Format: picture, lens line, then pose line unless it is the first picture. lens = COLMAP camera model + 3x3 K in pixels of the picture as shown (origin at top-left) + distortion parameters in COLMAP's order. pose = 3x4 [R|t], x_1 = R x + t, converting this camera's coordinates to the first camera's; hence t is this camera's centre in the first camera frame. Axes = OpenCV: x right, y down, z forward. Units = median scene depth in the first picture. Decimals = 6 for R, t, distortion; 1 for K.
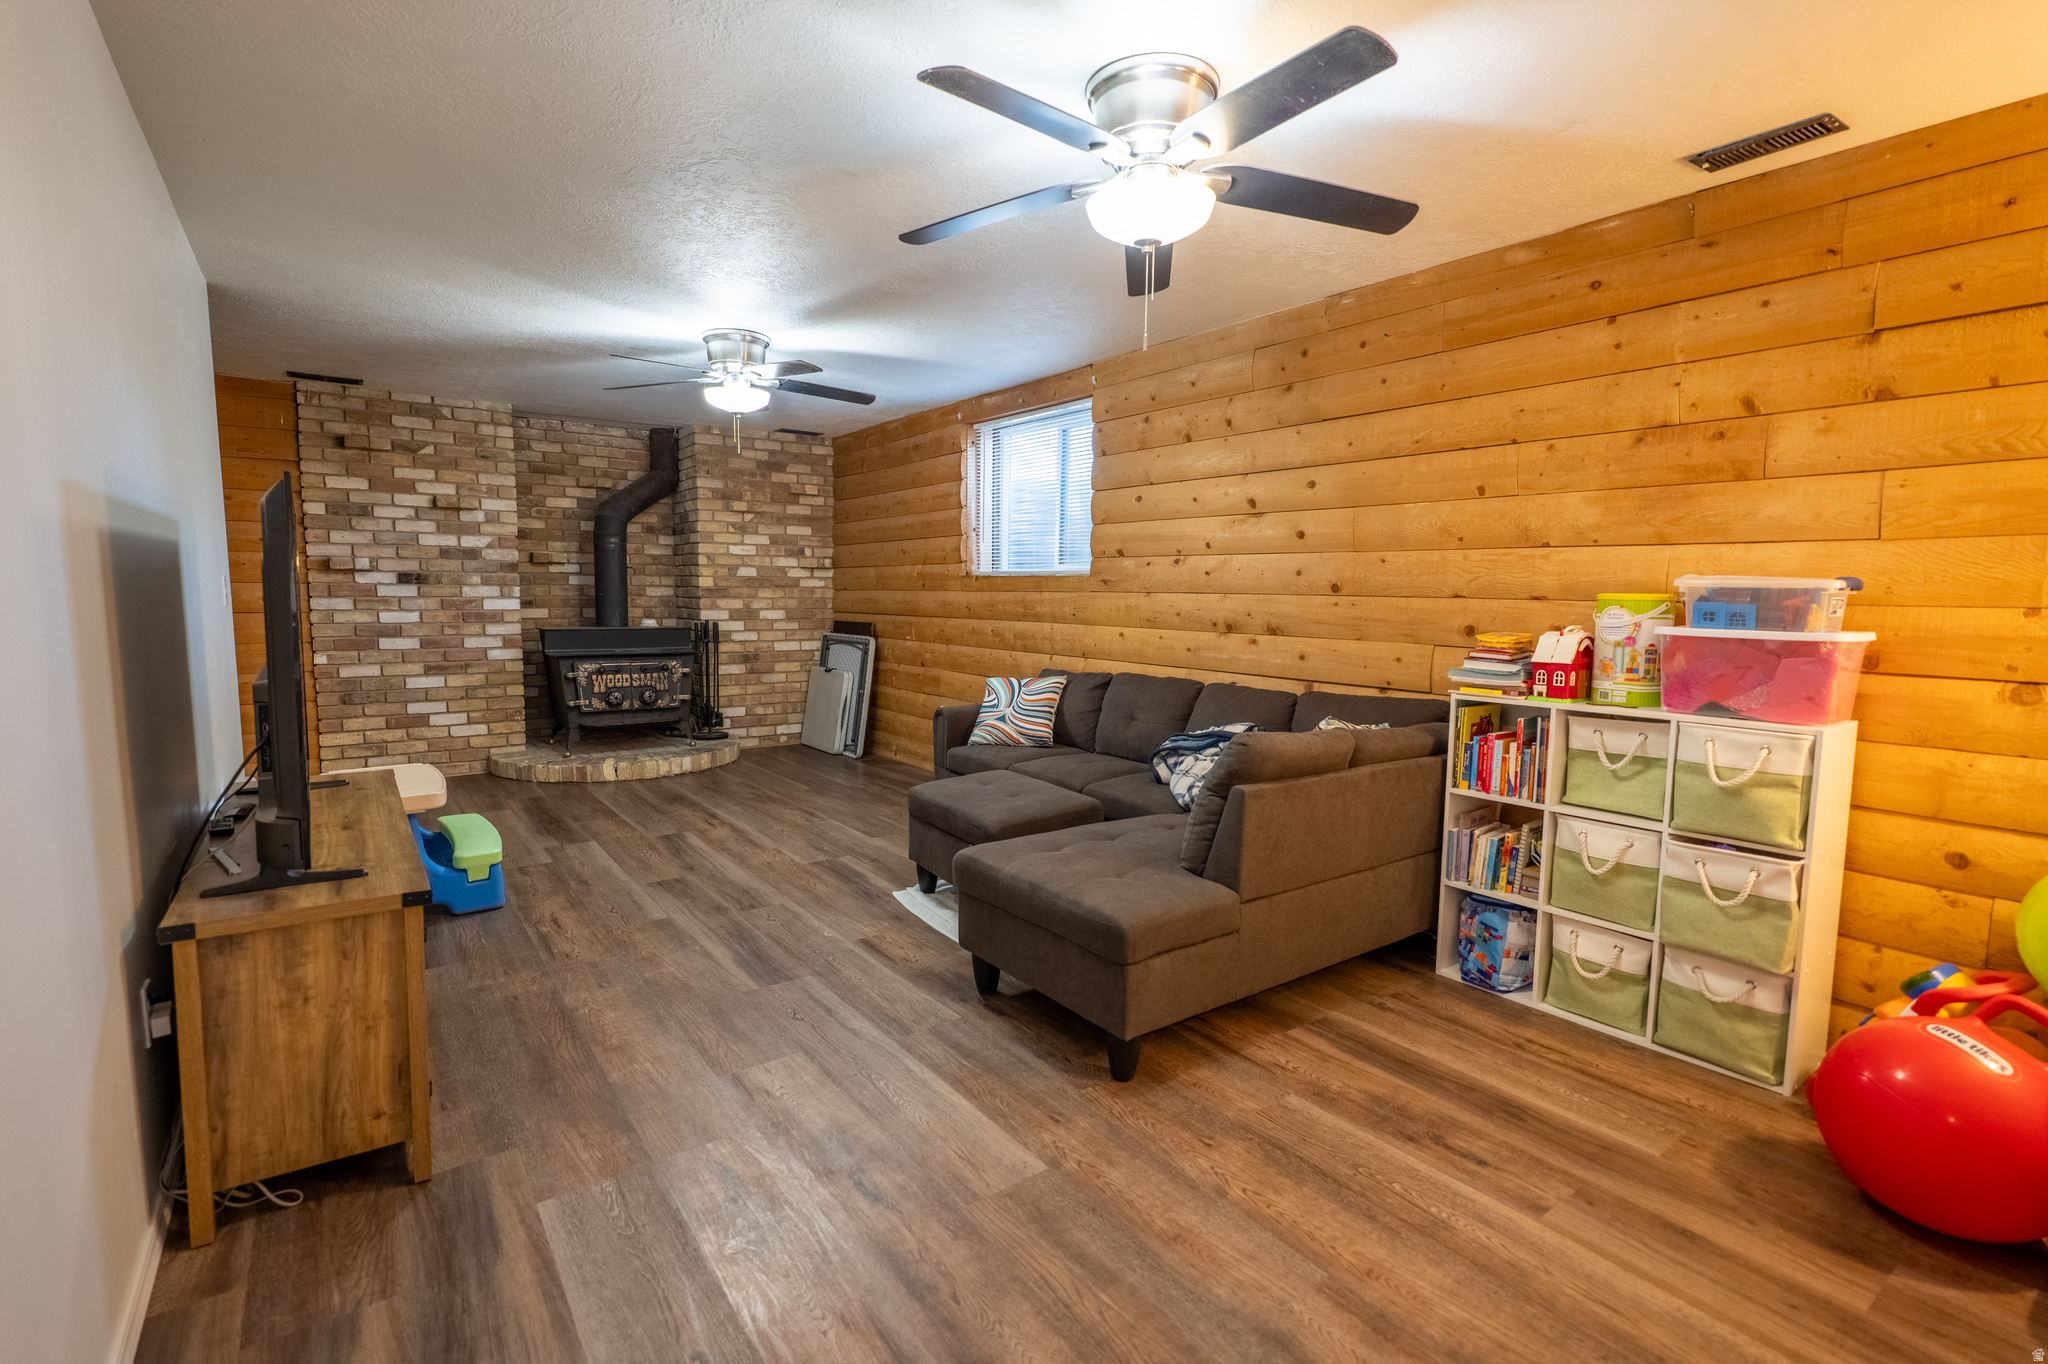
lens RADIAL K [[952.0, 0, 1004.6], [0, 952.0, 680.7], [0, 0, 1]] dist [0.009089, 0.000231]
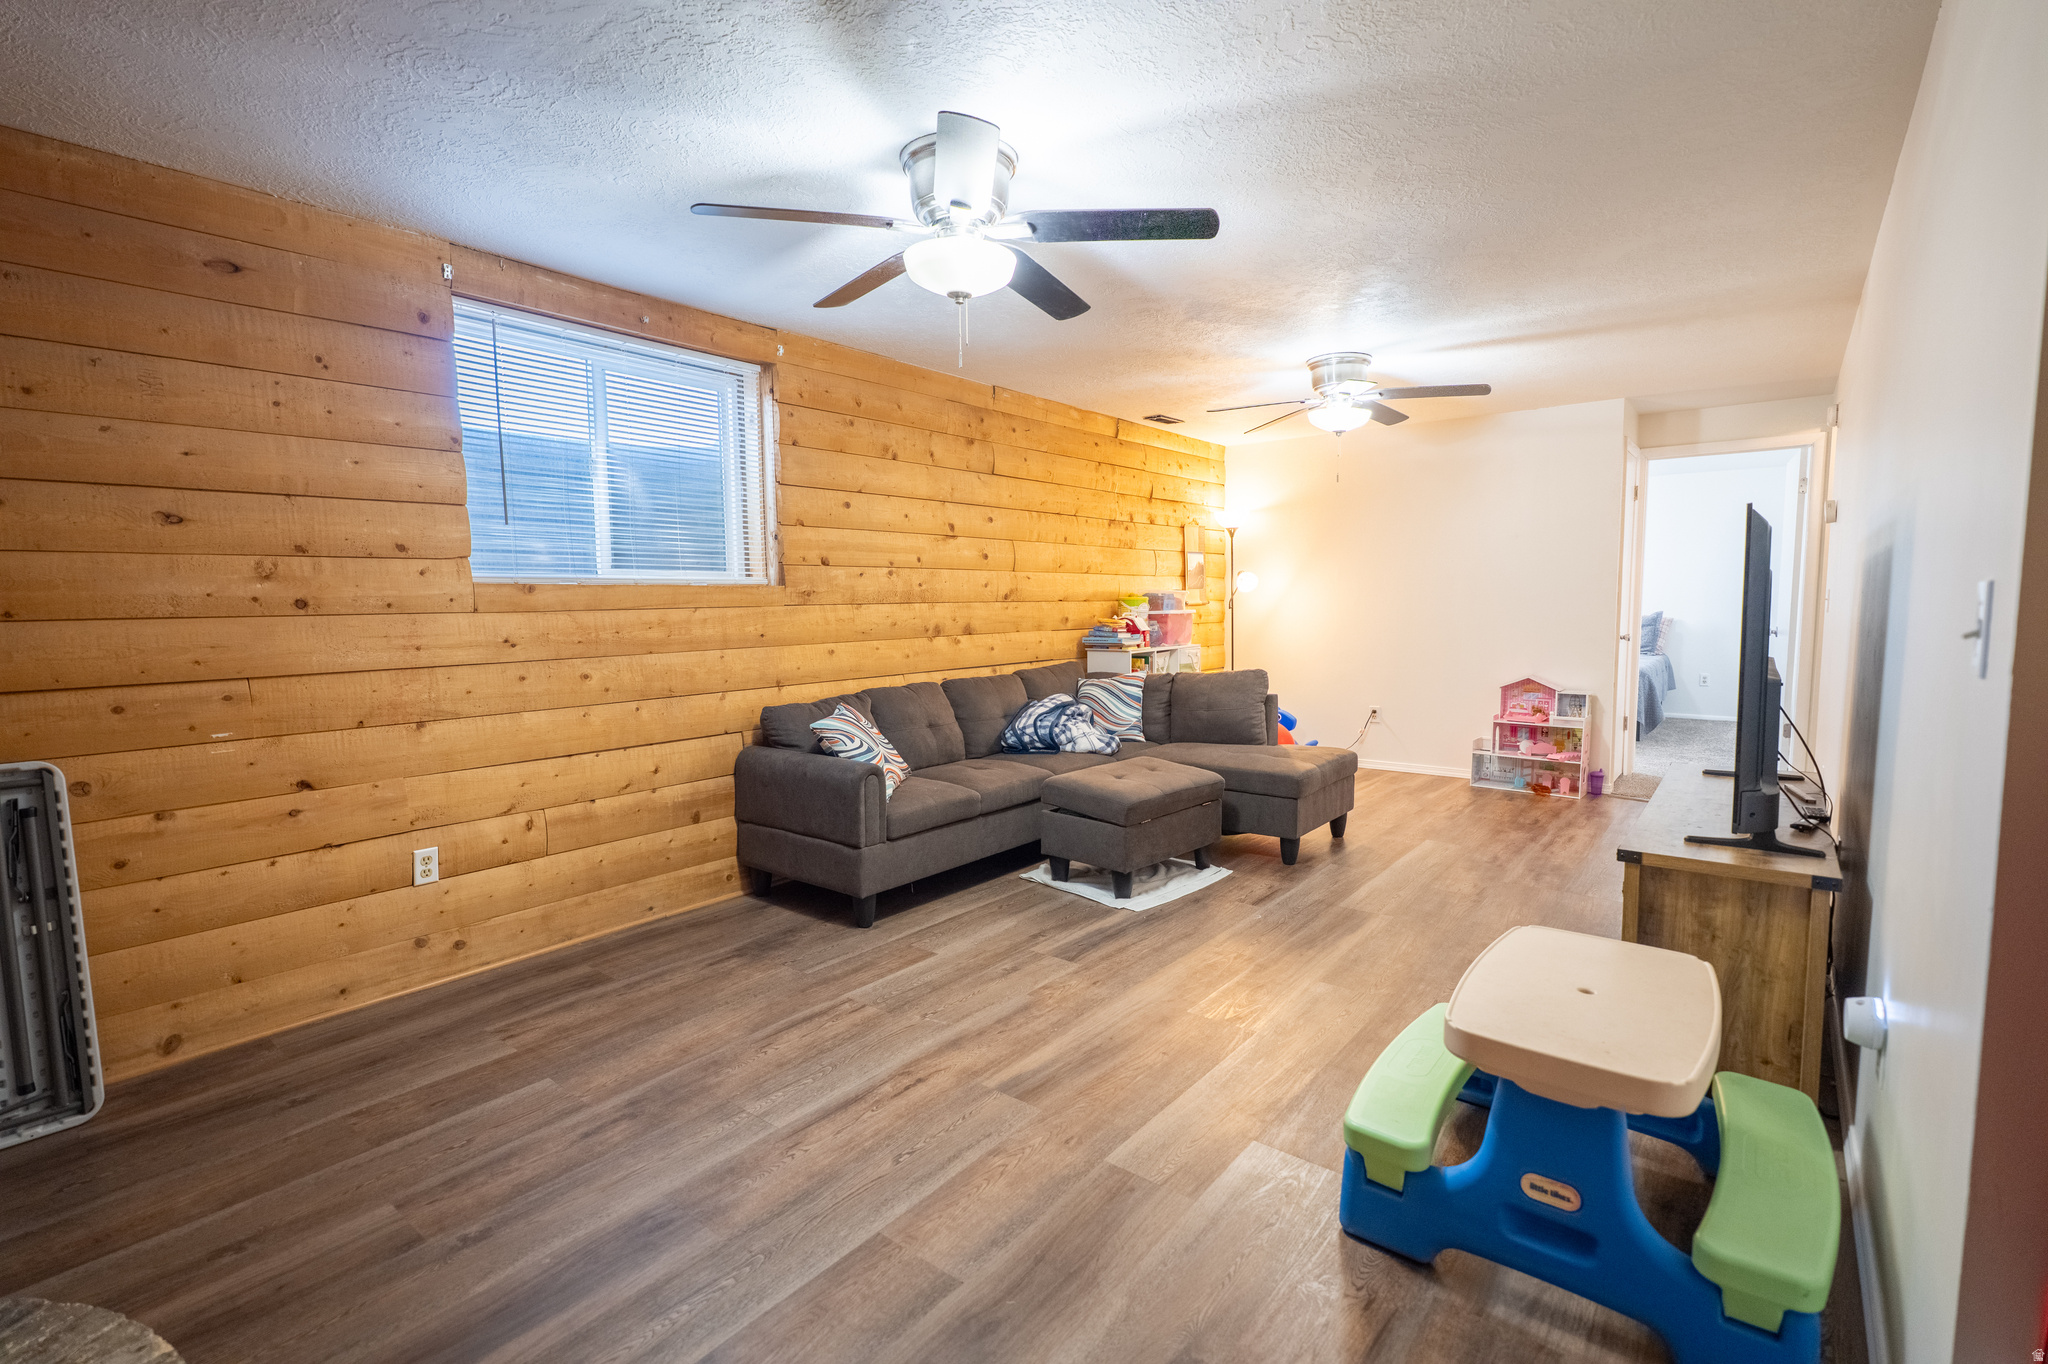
lens RADIAL K [[952.0, 0, 1031.3], [0, 952.0, 681.8], [0, 0, 1]] dist [0.009089, 0.000231]
pose [[-0.290701, -0.092750, 0.952308, -0.910789], [0.101171, 0.986732, 0.126986, -0.132584], [-0.951450, 0.133260, -0.277460, 1.227888]]
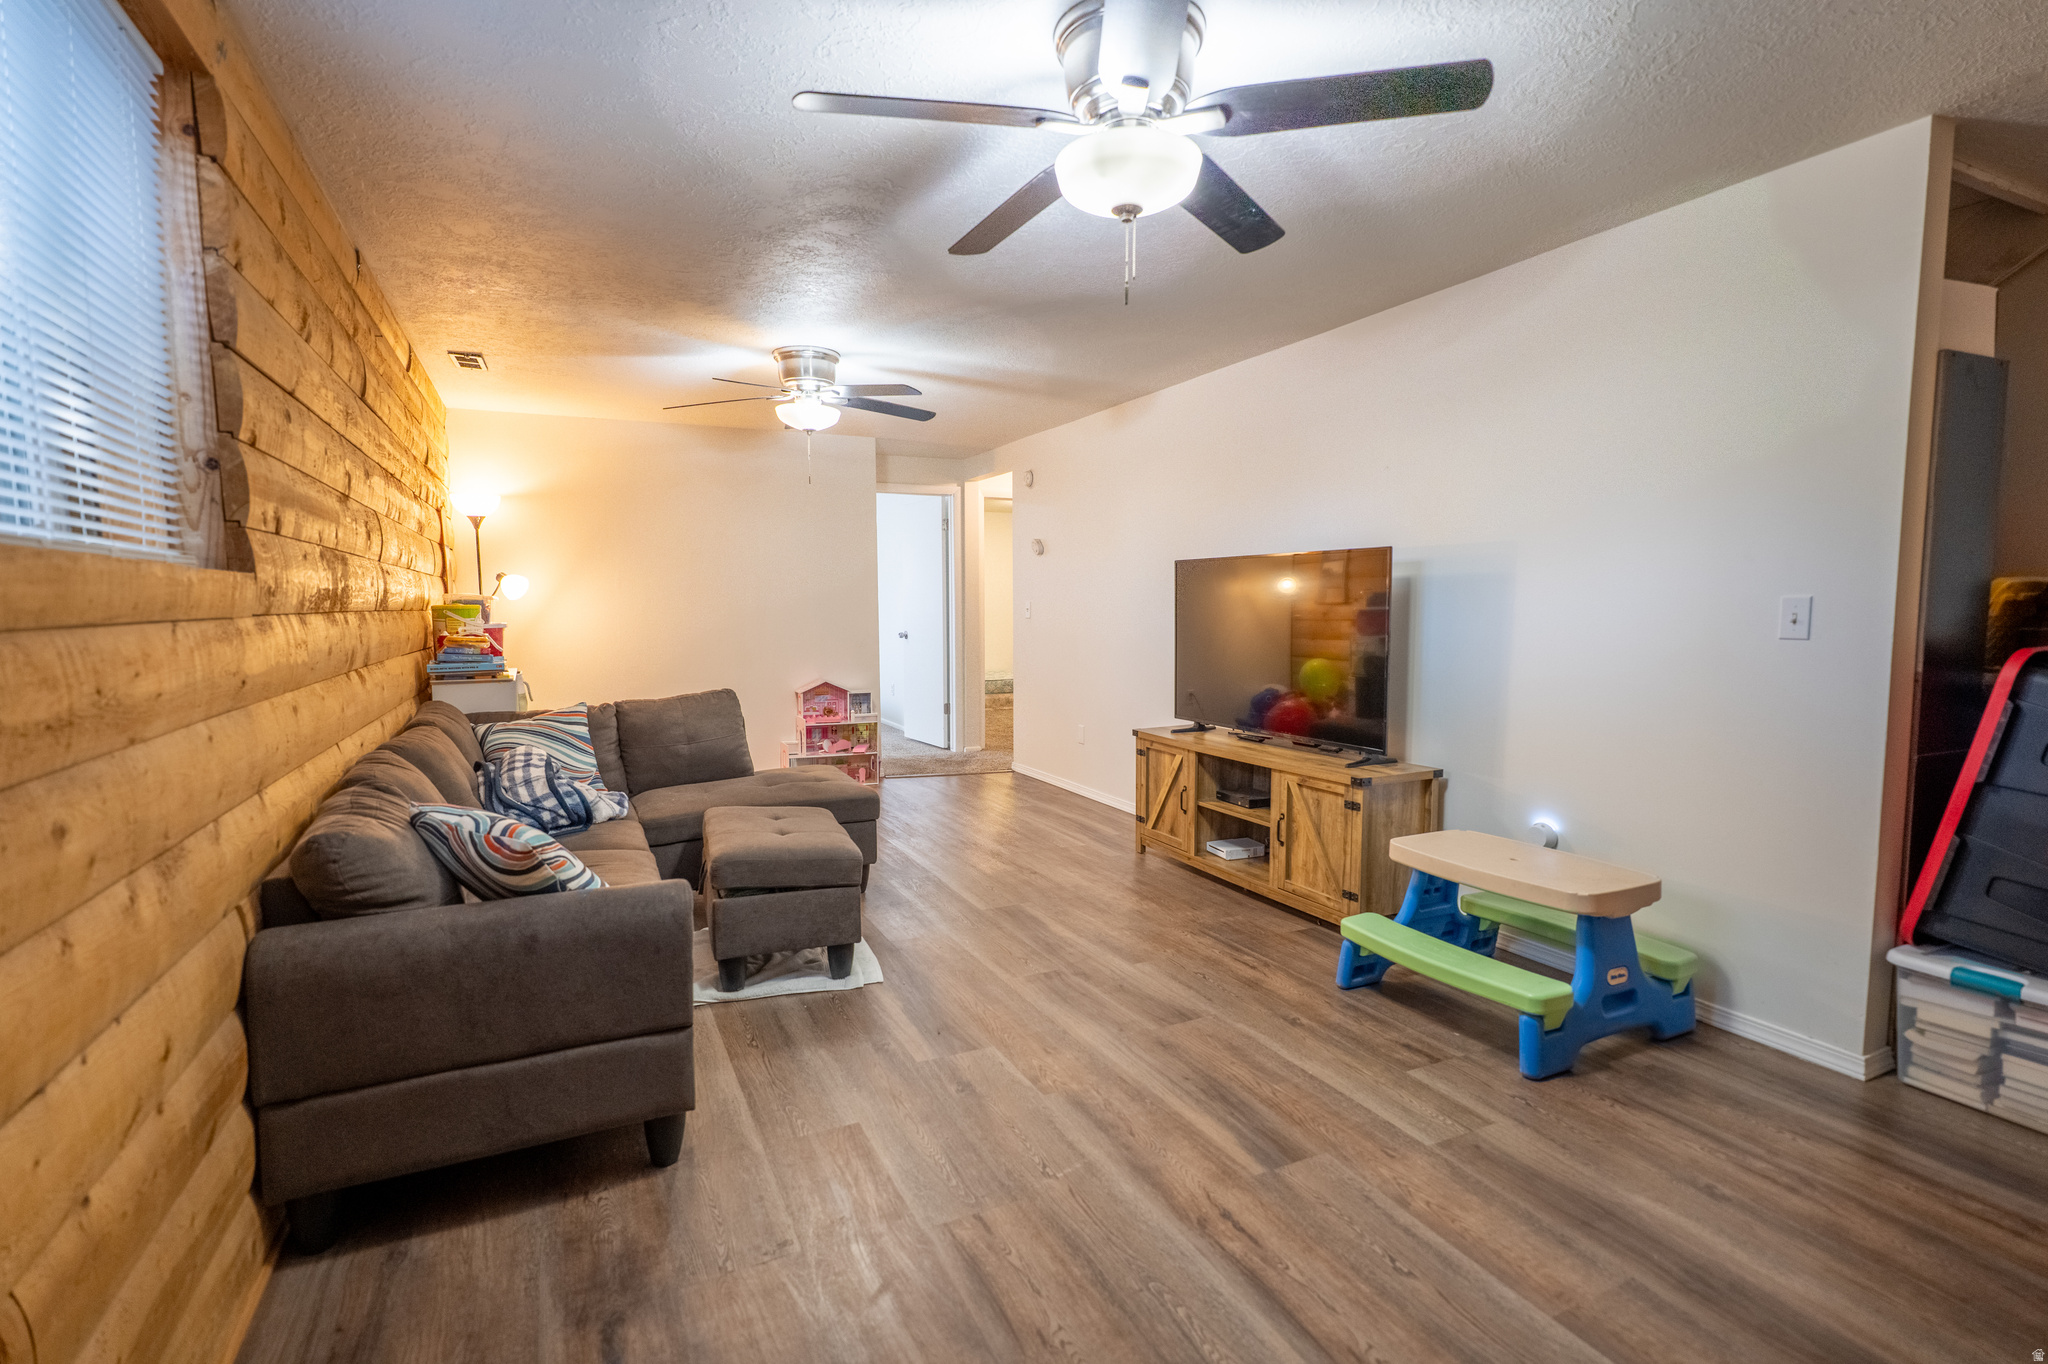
lens RADIAL K [[952.0, 0, 1028.5], [0, 952.0, 687.3], [0, 0, 1]] dist [0.009089, 0.000231]
pose [[-0.988365, -0.021599, 0.150561, -0.326848], [0.006845, 0.982546, 0.185894, -0.158211], [-0.151948, 0.184761, -0.970966, 1.574799]]
